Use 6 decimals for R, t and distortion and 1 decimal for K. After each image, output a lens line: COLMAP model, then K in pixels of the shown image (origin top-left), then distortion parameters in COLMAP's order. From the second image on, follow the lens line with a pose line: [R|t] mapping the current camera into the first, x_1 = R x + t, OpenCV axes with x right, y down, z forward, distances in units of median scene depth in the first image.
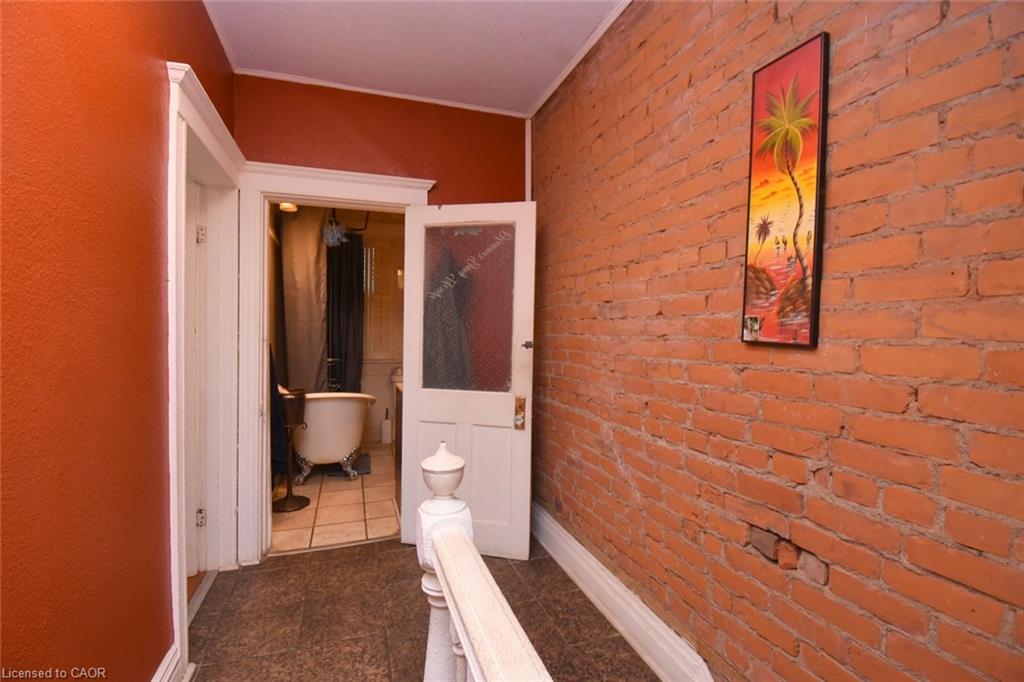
lens RADIAL K [[451.6, 0, 512.0], [0, 451.6, 341.0], [0, 0, 1]] dist [0.012640, -0.024378]
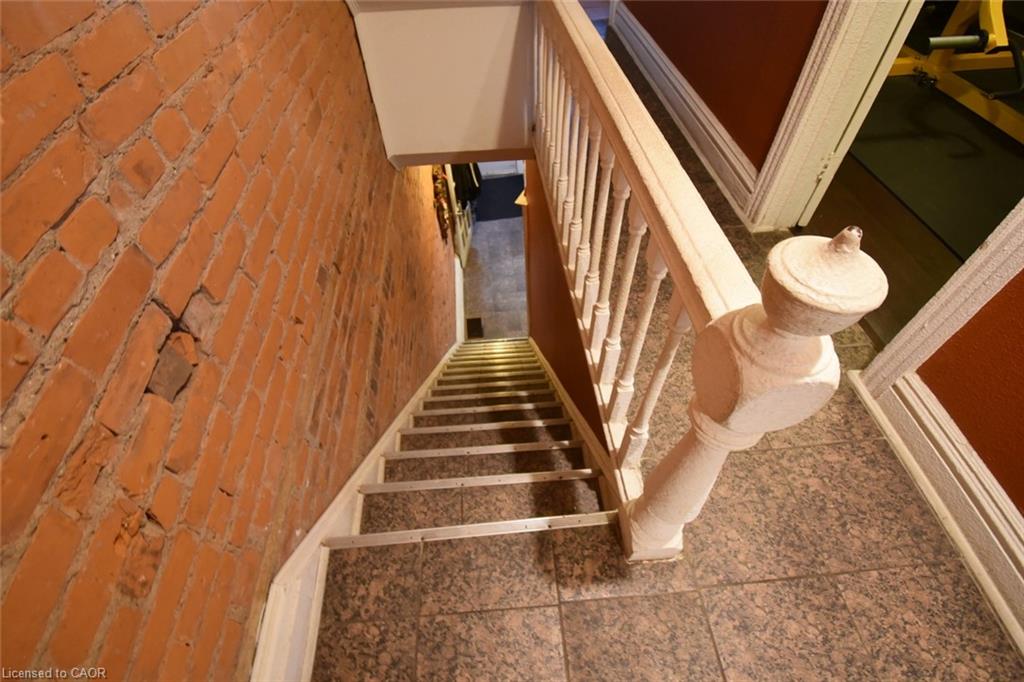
lens RADIAL K [[451.6, 0, 512.0], [0, 451.6, 341.0], [0, 0, 1]] dist [0.012640, -0.024378]
pose [[-0.966364, -0.181488, 0.182216, 0.031950], [0.033012, 0.615122, 0.787740, -0.023281], [-0.255051, 0.767259, -0.588441, 1.121903]]
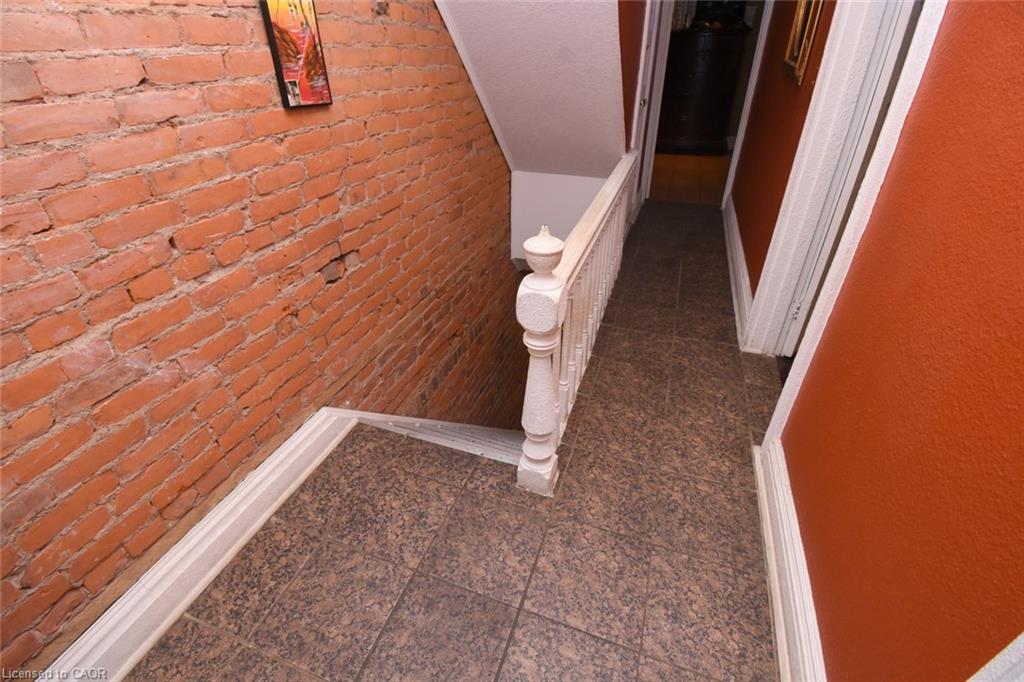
lens RADIAL K [[451.6, 0, 512.0], [0, 451.6, 341.0], [0, 0, 1]] dist [0.012640, -0.024378]
pose [[-0.777051, -0.337740, 0.531153, -0.607750], [0.017542, 0.831906, 0.554640, -0.116121], [-0.629193, 0.440300, -0.640509, 1.511162]]
